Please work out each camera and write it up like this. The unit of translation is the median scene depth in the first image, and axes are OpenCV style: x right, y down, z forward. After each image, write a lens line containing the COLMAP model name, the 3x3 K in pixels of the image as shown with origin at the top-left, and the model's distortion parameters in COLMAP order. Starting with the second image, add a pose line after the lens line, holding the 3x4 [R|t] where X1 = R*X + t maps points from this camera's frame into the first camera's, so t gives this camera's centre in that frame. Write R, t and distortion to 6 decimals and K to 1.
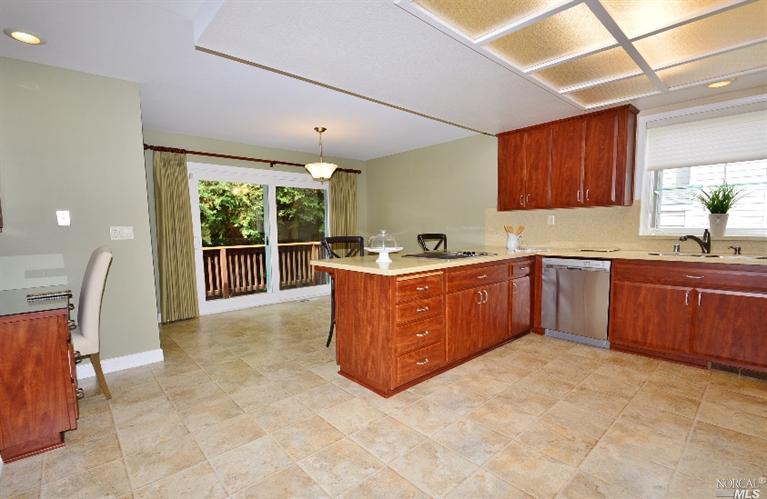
lens RADIAL K [[356.4, 0, 381.0], [0, 356.4, 257.8], [0, 0, 1]] dist [-0.000926, -0.003052]
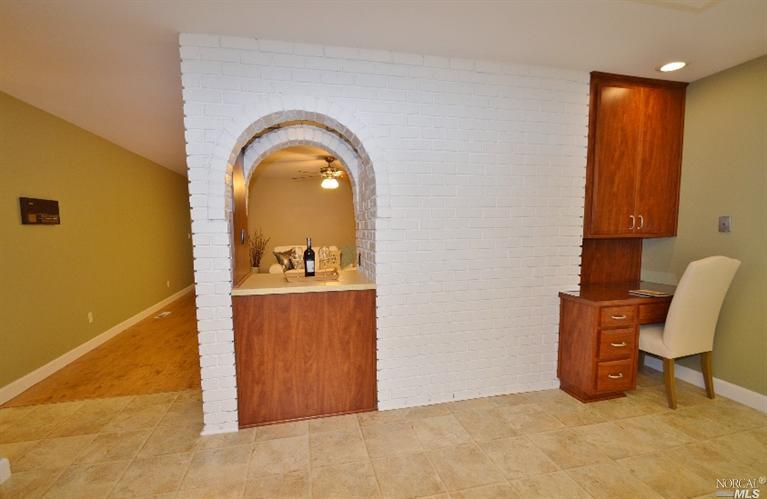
lens RADIAL K [[356.4, 0, 373.0], [0, 356.4, 256.9], [0, 0, 1]] dist [-0.000926, -0.003052]
pose [[-0.492065, 0.105753, -0.864111, 0.398876], [-0.056880, 0.986568, 0.153130, -0.112462], [0.868698, 0.124501, -0.479440, 0.605304]]
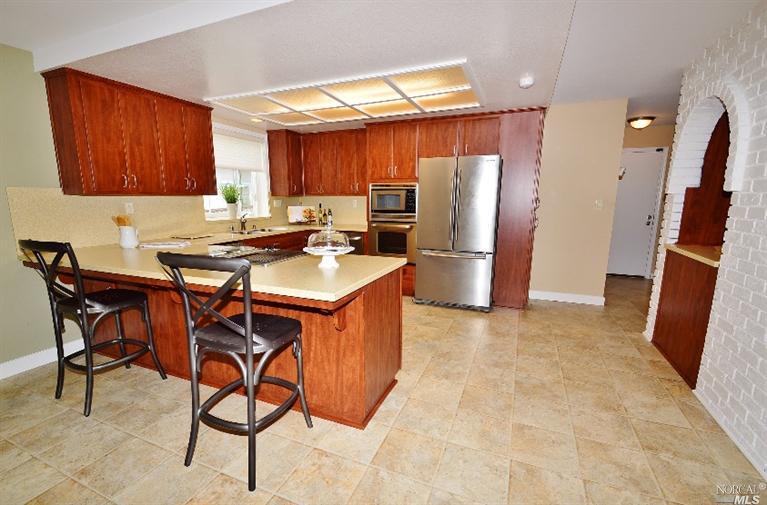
lens RADIAL K [[340.0, 0, 378.5], [0, 340.0, 256.8], [0, 0, 1]] dist [-0.019016, -0.000931]
pose [[-0.419894, -0.134222, 0.897593, -0.692759], [0.086923, 0.978510, 0.186984, -0.133156], [-0.903401, 0.156535, -0.399204, 1.193033]]
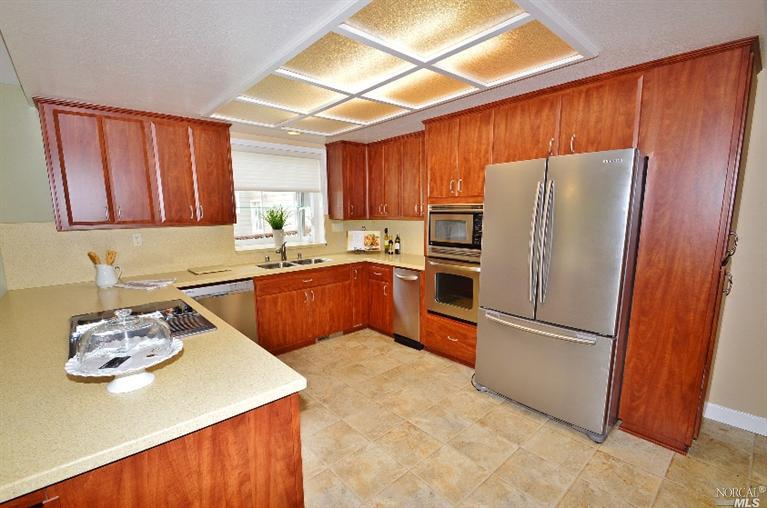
lens RADIAL K [[341.0, 0, 379.1], [0, 341.0, 259.5], [0, 0, 1]] dist [-0.003961, -0.000400]
pose [[0.011406, -0.123694, 0.992255, -0.361617], [0.101466, 0.987341, 0.121915, -0.148528], [-0.994774, 0.099289, 0.023813, 0.694514]]
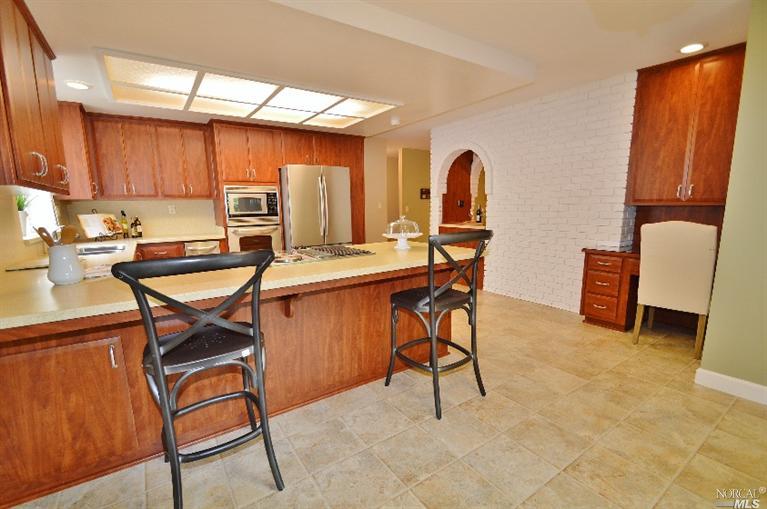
lens RADIAL K [[341.0, 0, 376.0], [0, 341.0, 251.3], [0, 0, 1]] dist [-0.003961, -0.000400]
pose [[-0.988669, 0.015465, 0.149311, -0.064040], [0.048310, 0.974540, 0.218946, -0.191040], [-0.142123, 0.223678, -0.964245, 1.932090]]
